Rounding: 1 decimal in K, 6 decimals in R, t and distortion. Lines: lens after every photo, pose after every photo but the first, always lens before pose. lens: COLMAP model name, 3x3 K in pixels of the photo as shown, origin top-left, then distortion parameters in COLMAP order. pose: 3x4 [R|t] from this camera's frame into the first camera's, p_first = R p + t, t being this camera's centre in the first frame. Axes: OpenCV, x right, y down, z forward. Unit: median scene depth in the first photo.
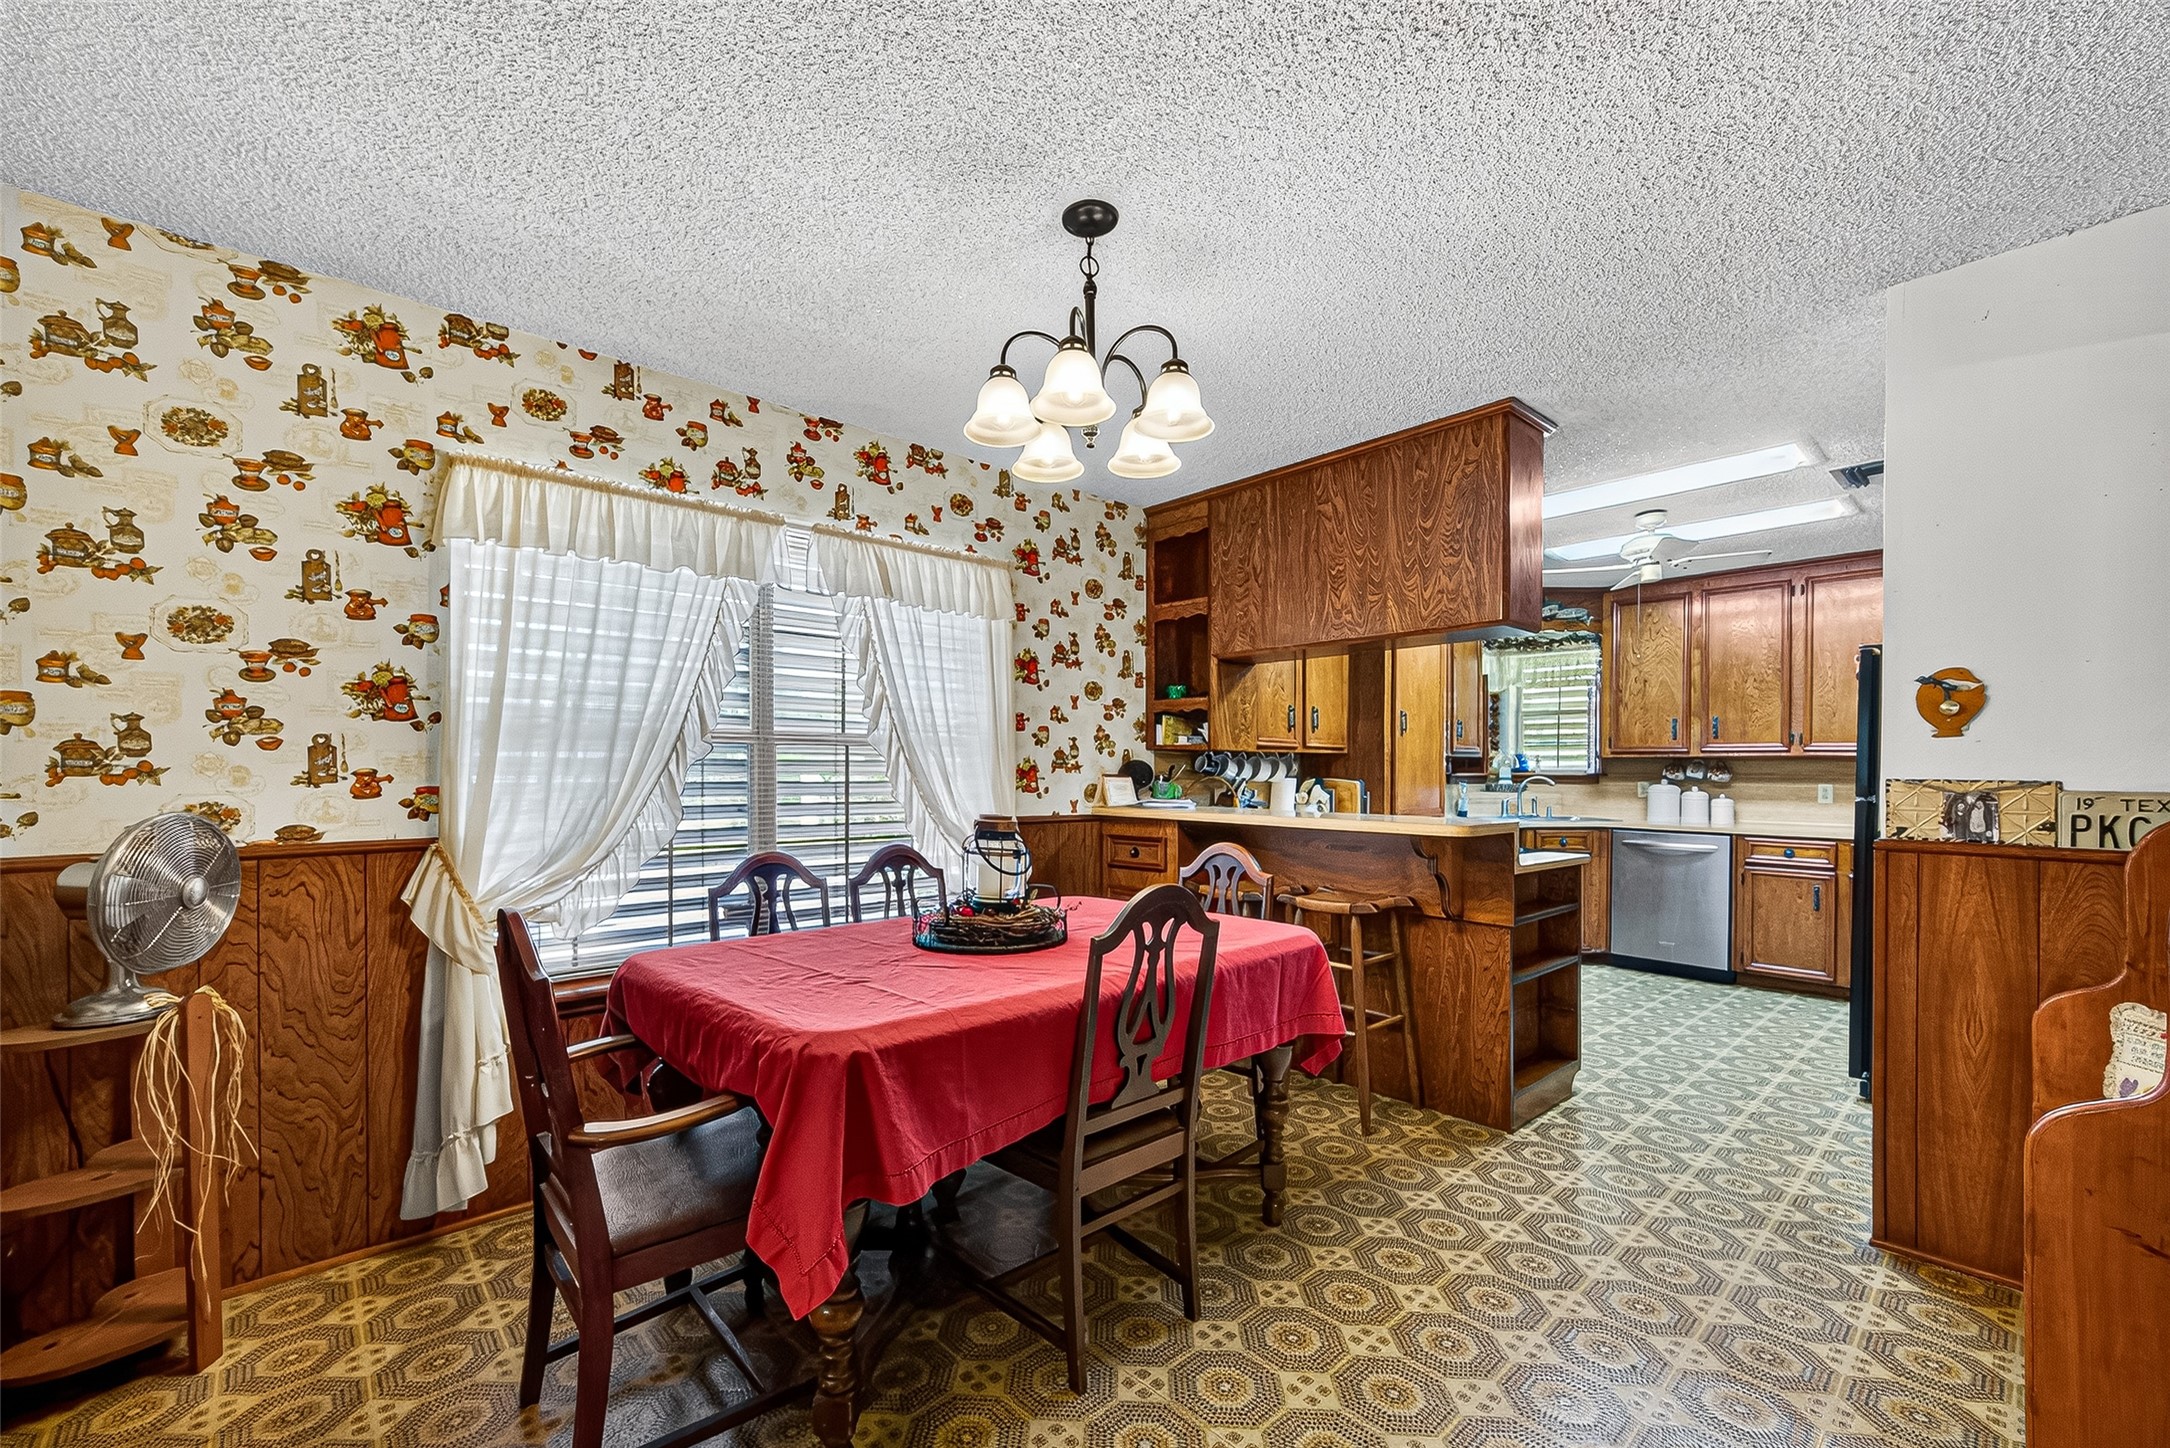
lens RADIAL K [[874.7, 0, 1063.6], [0, 874.7, 773.3], [0, 0, 1]] dist [-0.002207, -0.000025]
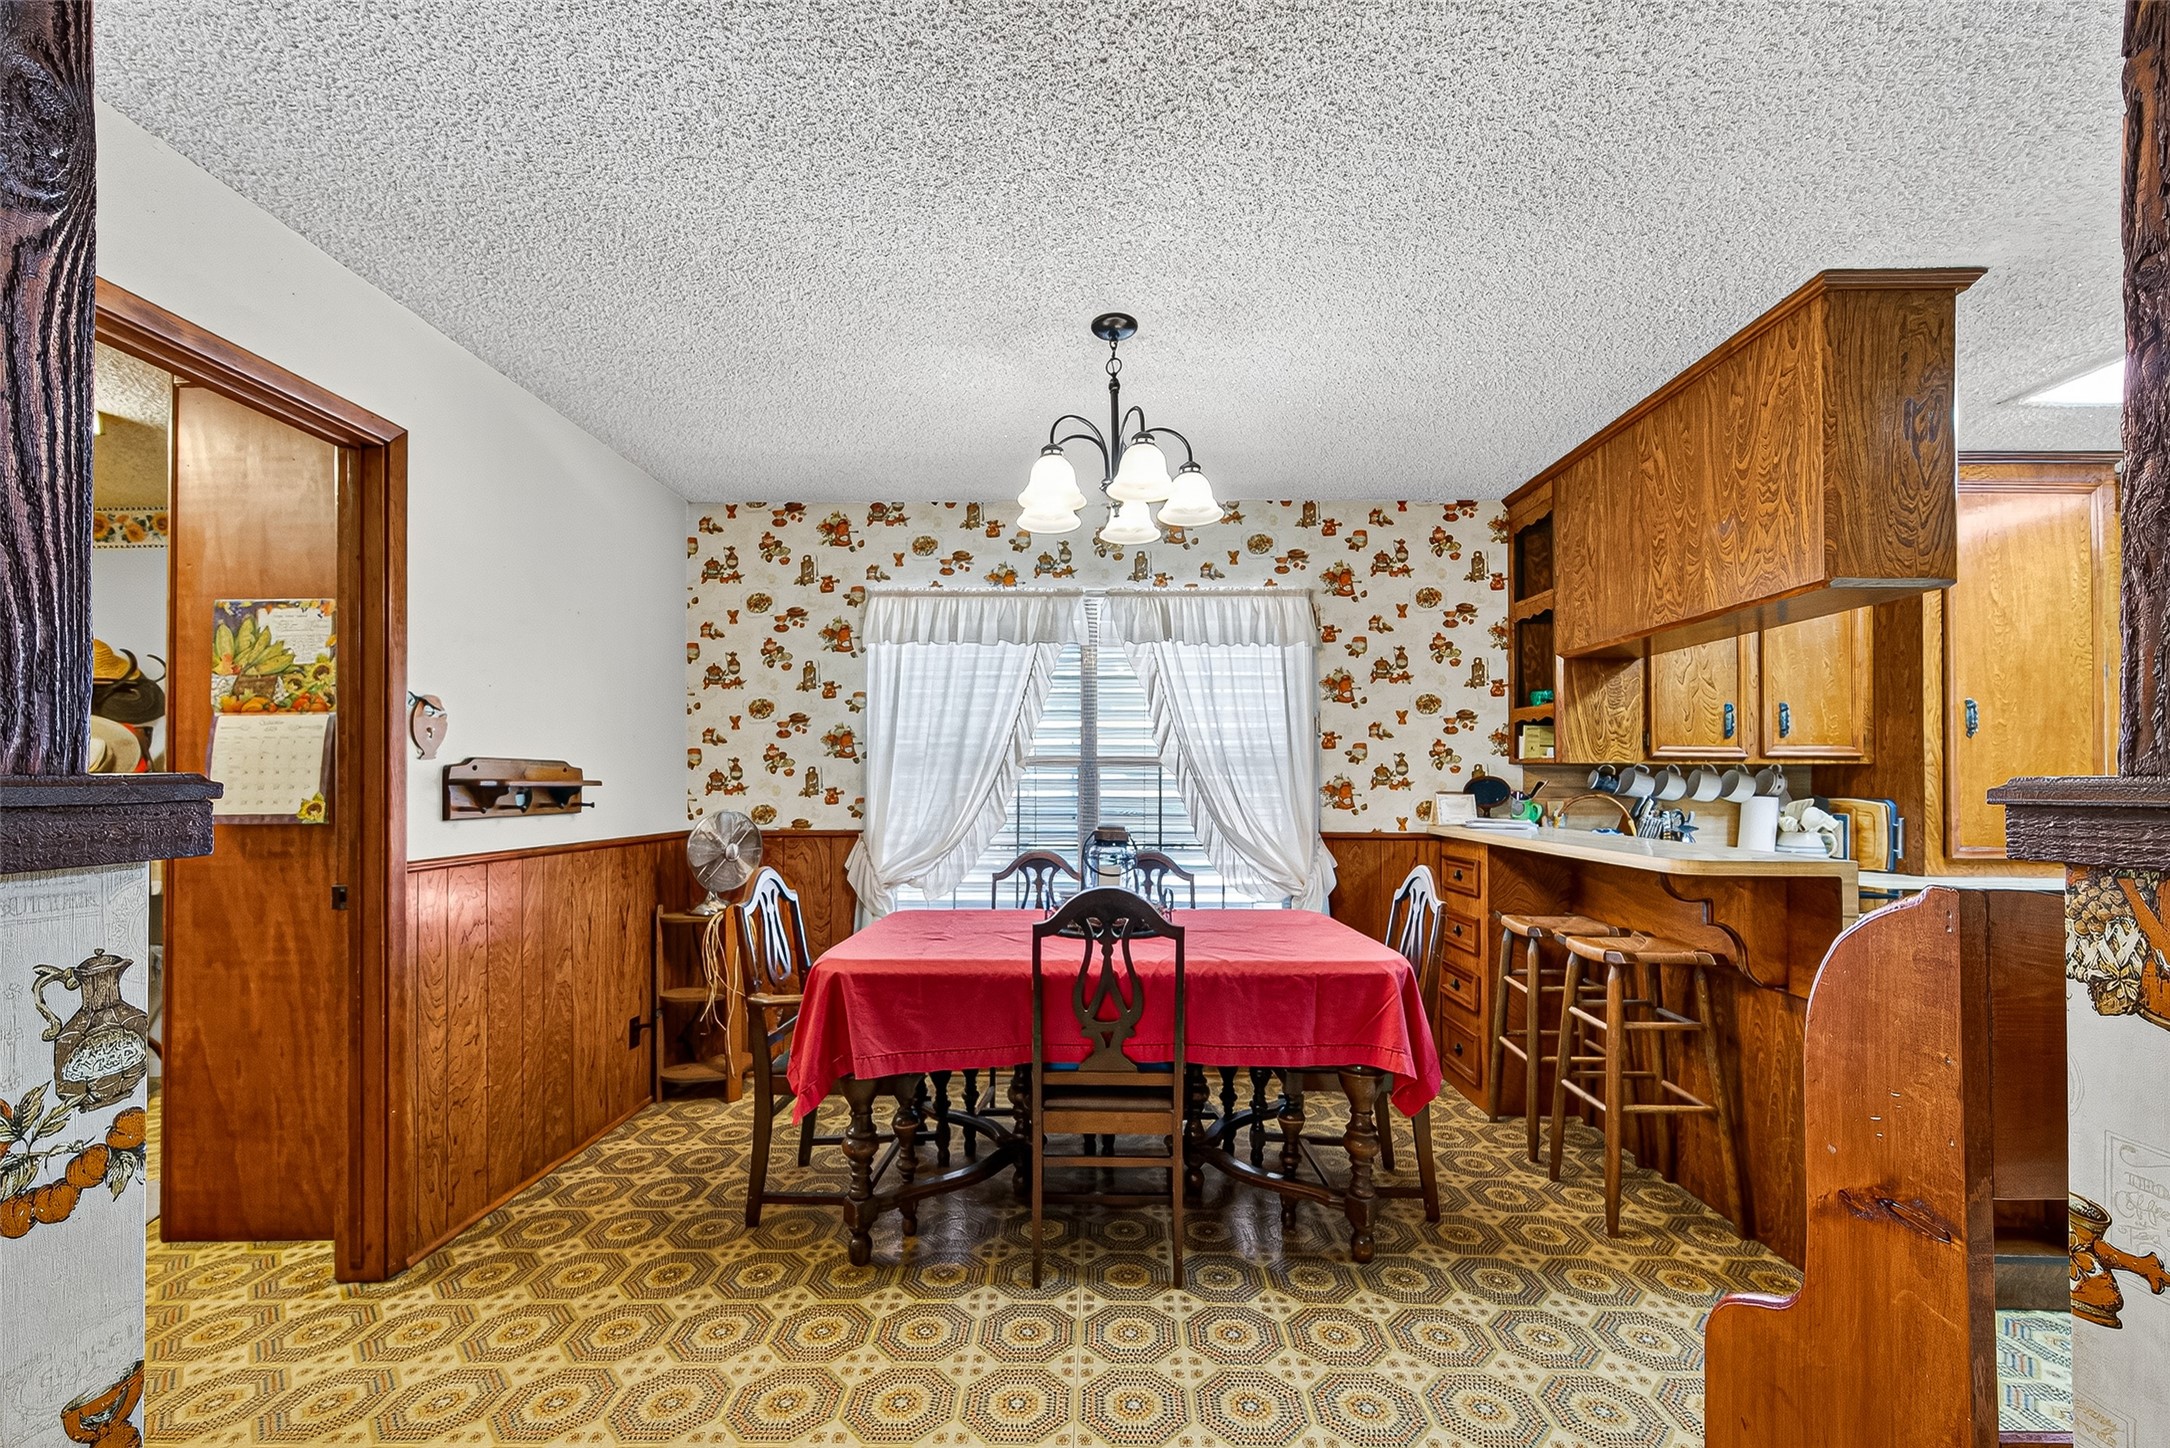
lens RADIAL K [[874.7, 0, 1102.5], [0, 874.7, 774.9], [0, 0, 1]] dist [-0.002207, -0.000025]
pose [[0.745040, -0.007723, -0.666975, 0.467533], [-0.001820, 0.999906, -0.013612, -0.003928], [0.667018, 0.011355, 0.744955, 0.061253]]
